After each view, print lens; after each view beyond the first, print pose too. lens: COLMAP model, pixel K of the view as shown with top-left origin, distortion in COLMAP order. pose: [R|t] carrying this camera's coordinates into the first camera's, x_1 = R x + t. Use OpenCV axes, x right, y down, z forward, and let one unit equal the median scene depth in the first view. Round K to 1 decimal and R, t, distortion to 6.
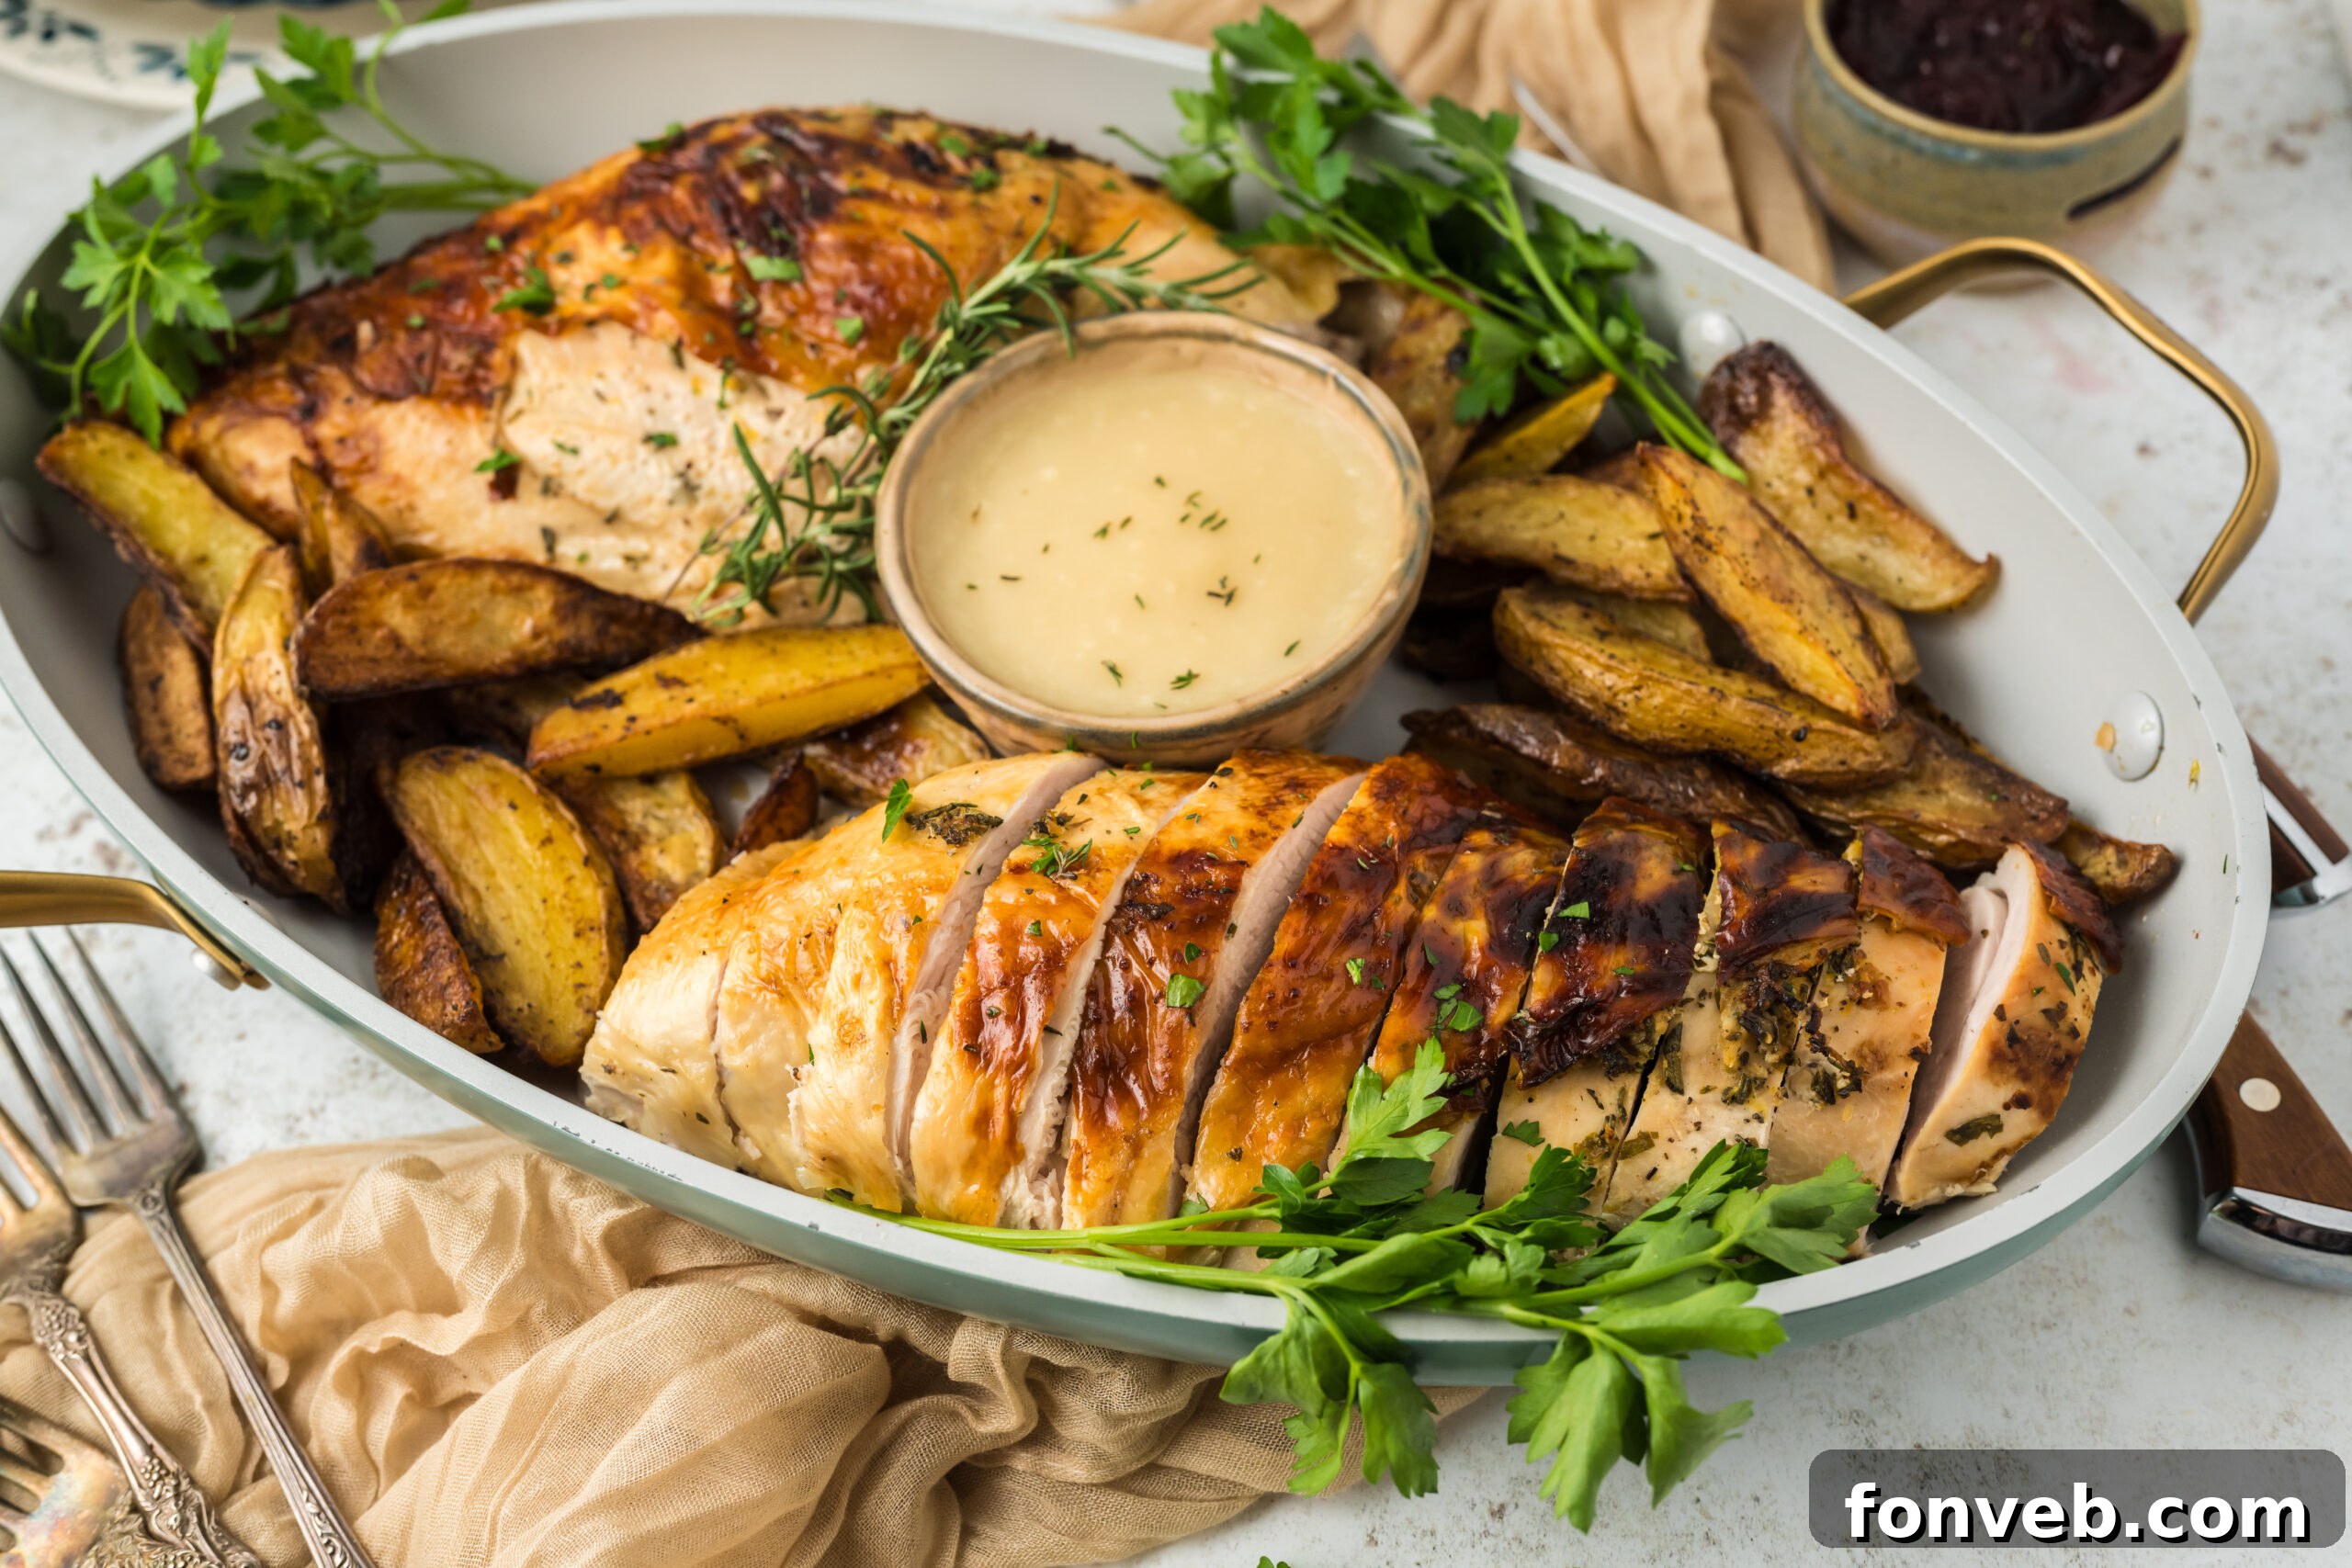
lens RADIAL K [[3371.3, 0, 1150.2], [0, 3371.3, 807.0], [0, 0, 1]] dist [-0.011215, 0.000000]
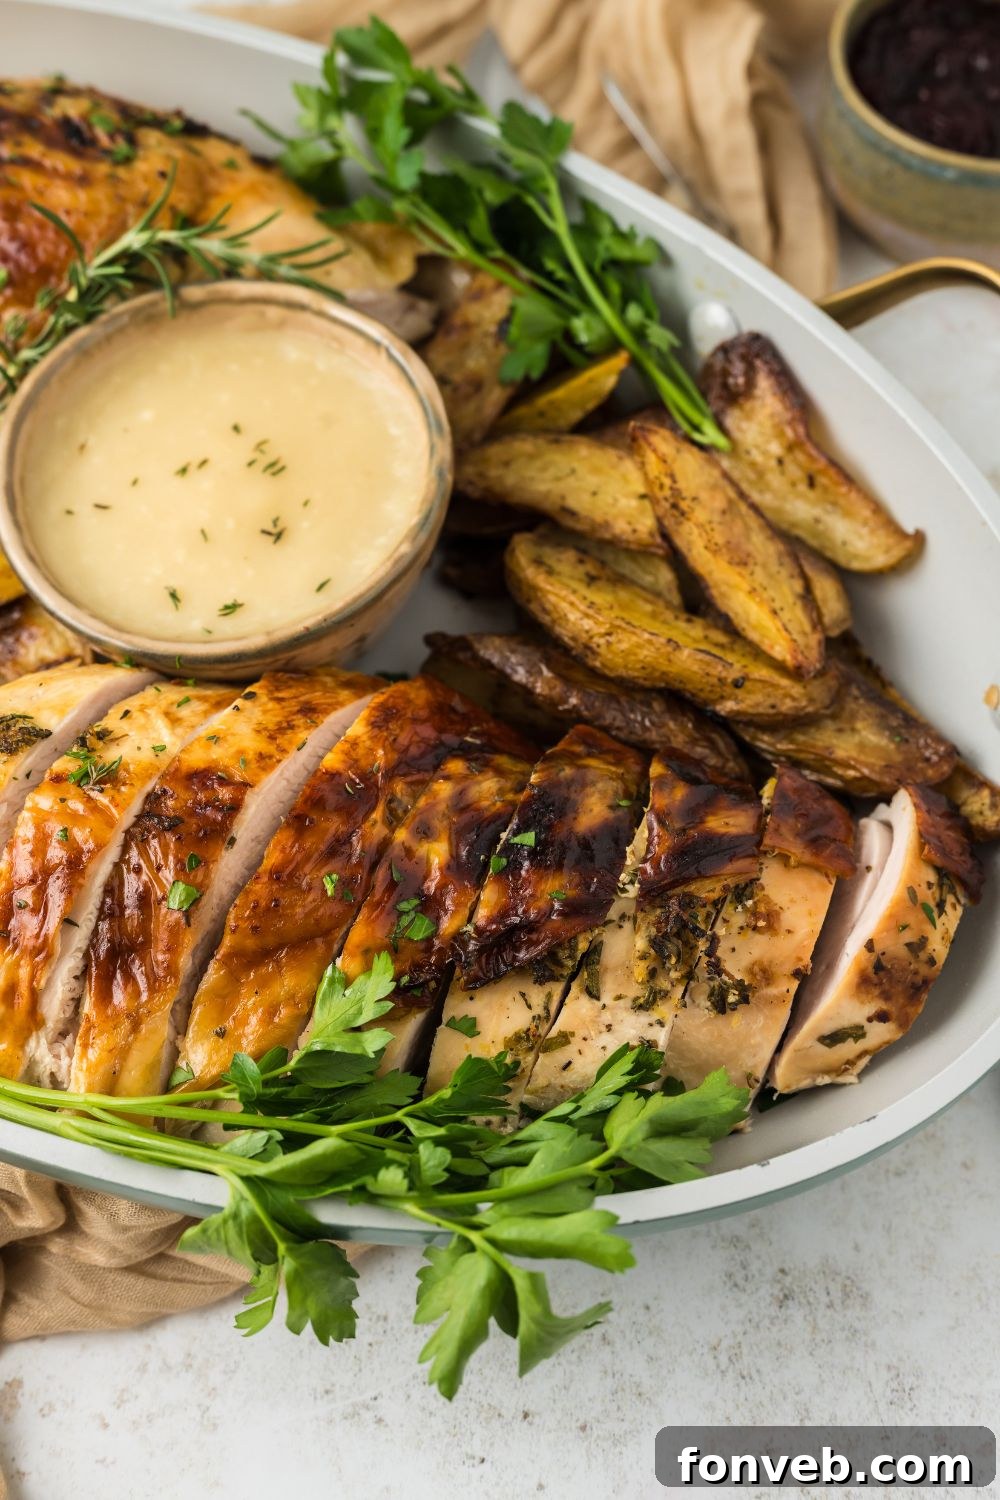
lens RADIAL K [[2150.2, 0, 498.4], [0, 2150.2, 773.2], [0, 0, 1]] dist [-0.011215, 0.000000]
pose [[0.998282, 0.058226, 0.006506, 0.105996], [-0.058565, 0.988510, 0.139346, -0.093695], [0.001683, -0.139488, 0.990222, 0.237233]]
